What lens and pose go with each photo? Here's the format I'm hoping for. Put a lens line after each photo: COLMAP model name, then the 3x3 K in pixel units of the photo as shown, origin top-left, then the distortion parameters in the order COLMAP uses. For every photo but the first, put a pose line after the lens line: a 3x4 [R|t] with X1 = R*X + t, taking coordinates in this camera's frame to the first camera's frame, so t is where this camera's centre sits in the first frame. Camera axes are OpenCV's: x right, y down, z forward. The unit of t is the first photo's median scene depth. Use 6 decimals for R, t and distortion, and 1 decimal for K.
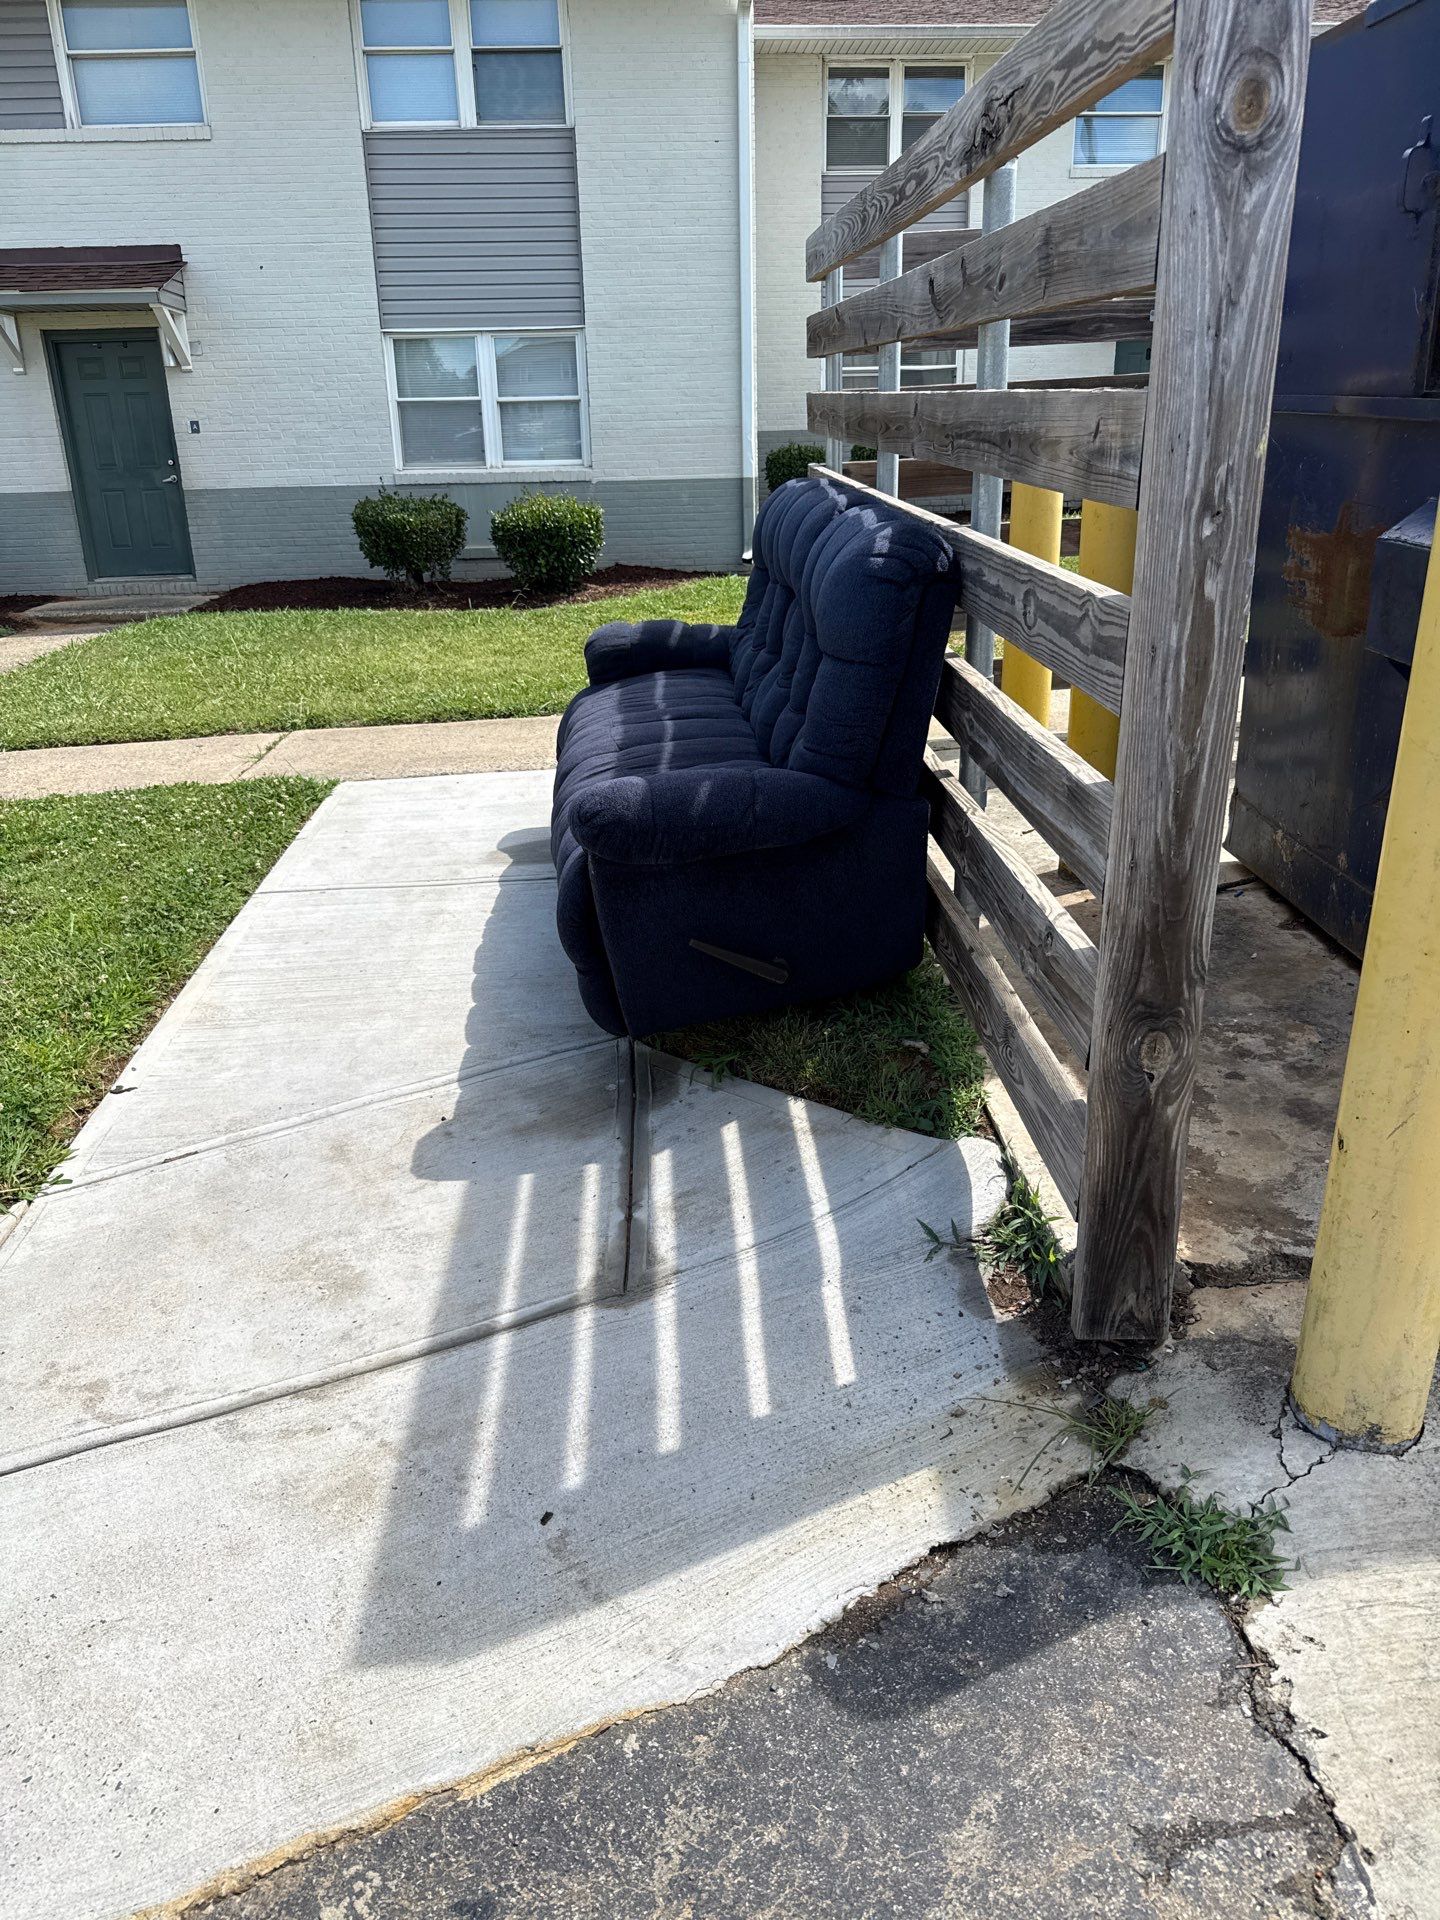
lens RADIAL K [[1373.0, 0, 719.4], [0, 1373.0, 977.2], [0, 0, 1]] dist [0.010754, -0.025827]
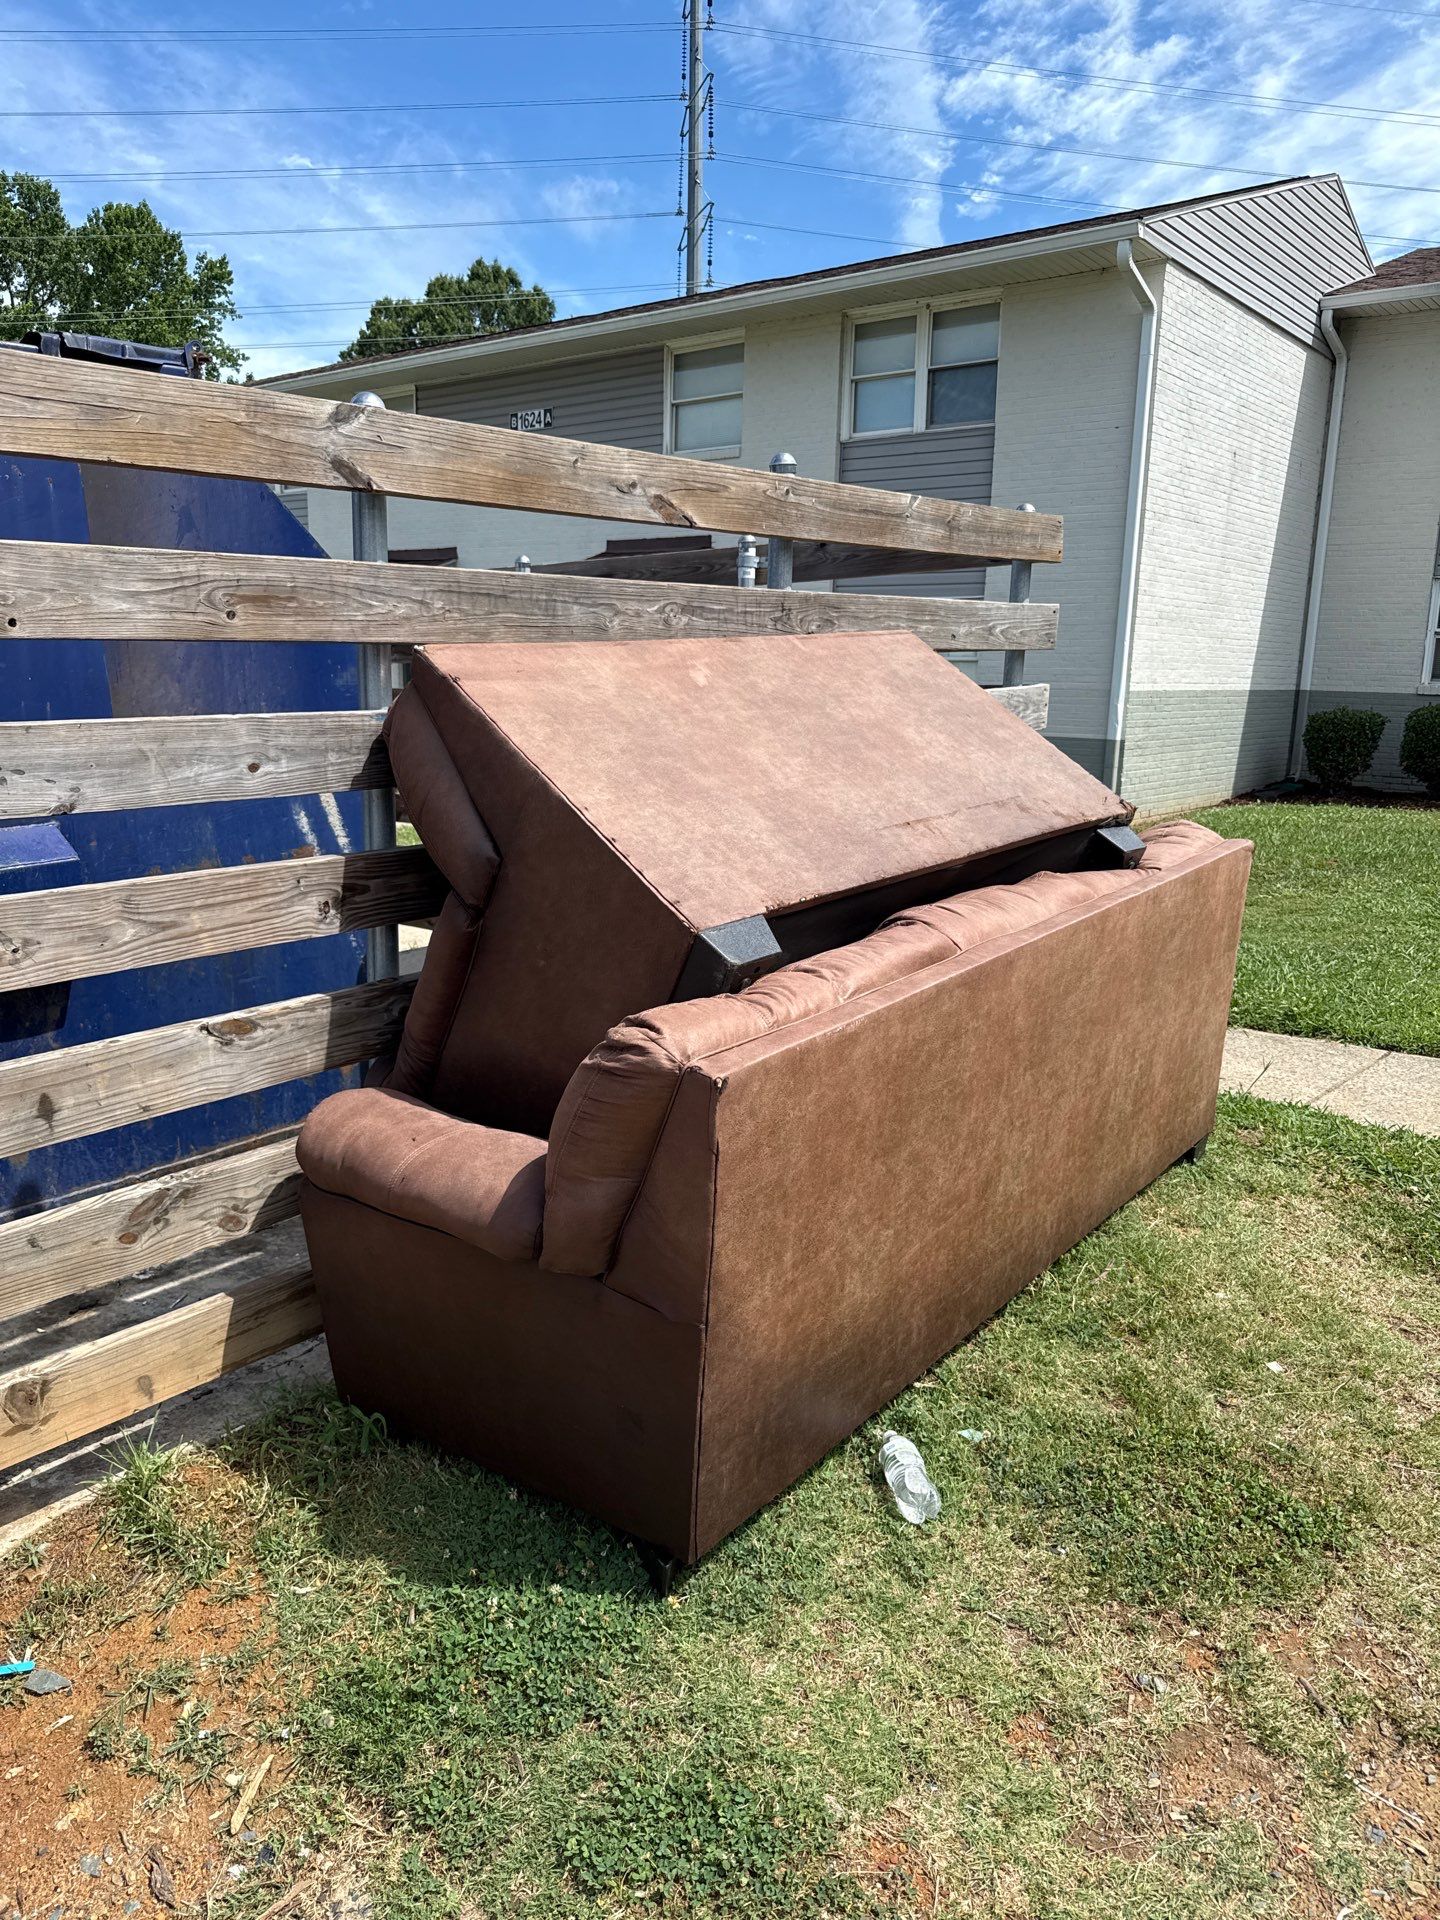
lens RADIAL K [[1373.0, 0, 728.4], [0, 1373.0, 933.1], [0, 0, 1]] dist [0.010754, -0.025827]
pose [[0.735351, 0.169375, -0.656180, 0.923761], [-0.278578, 0.958222, -0.064851, -0.169641], [0.617781, 0.230485, 0.751813, 0.229621]]
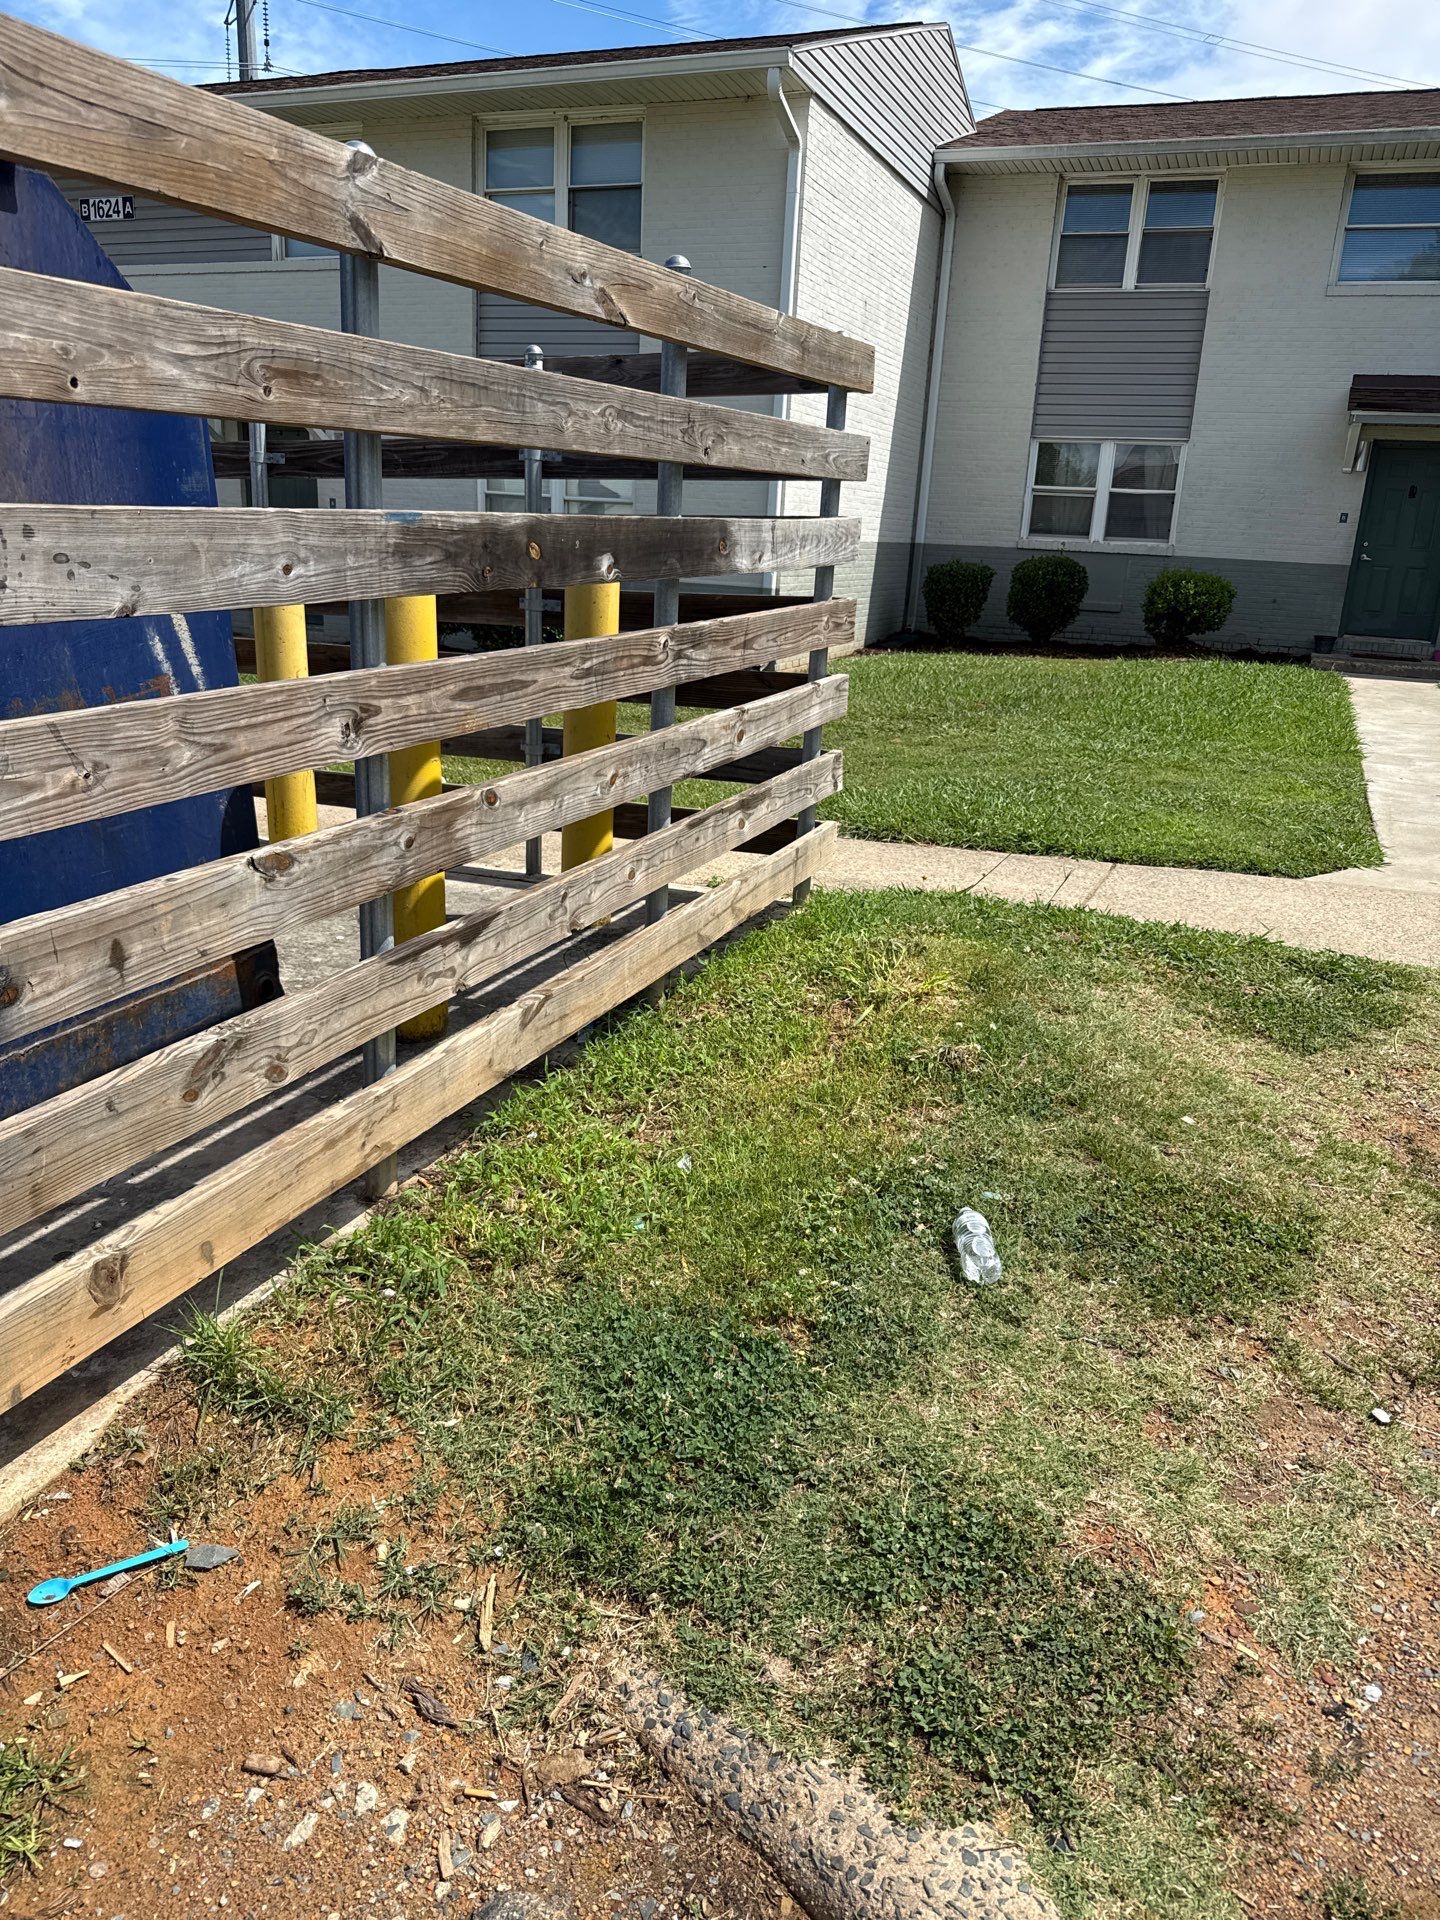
lens RADIAL K [[1373.0, 0, 726.0], [0, 1373.0, 950.4], [0, 0, 1]] dist [0.010754, -0.025827]
pose [[0.899686, 0.188366, -0.393807, 0.833443], [-0.216197, 0.975974, -0.027091, -0.129710], [0.379242, 0.109513, 0.918794, 0.170838]]
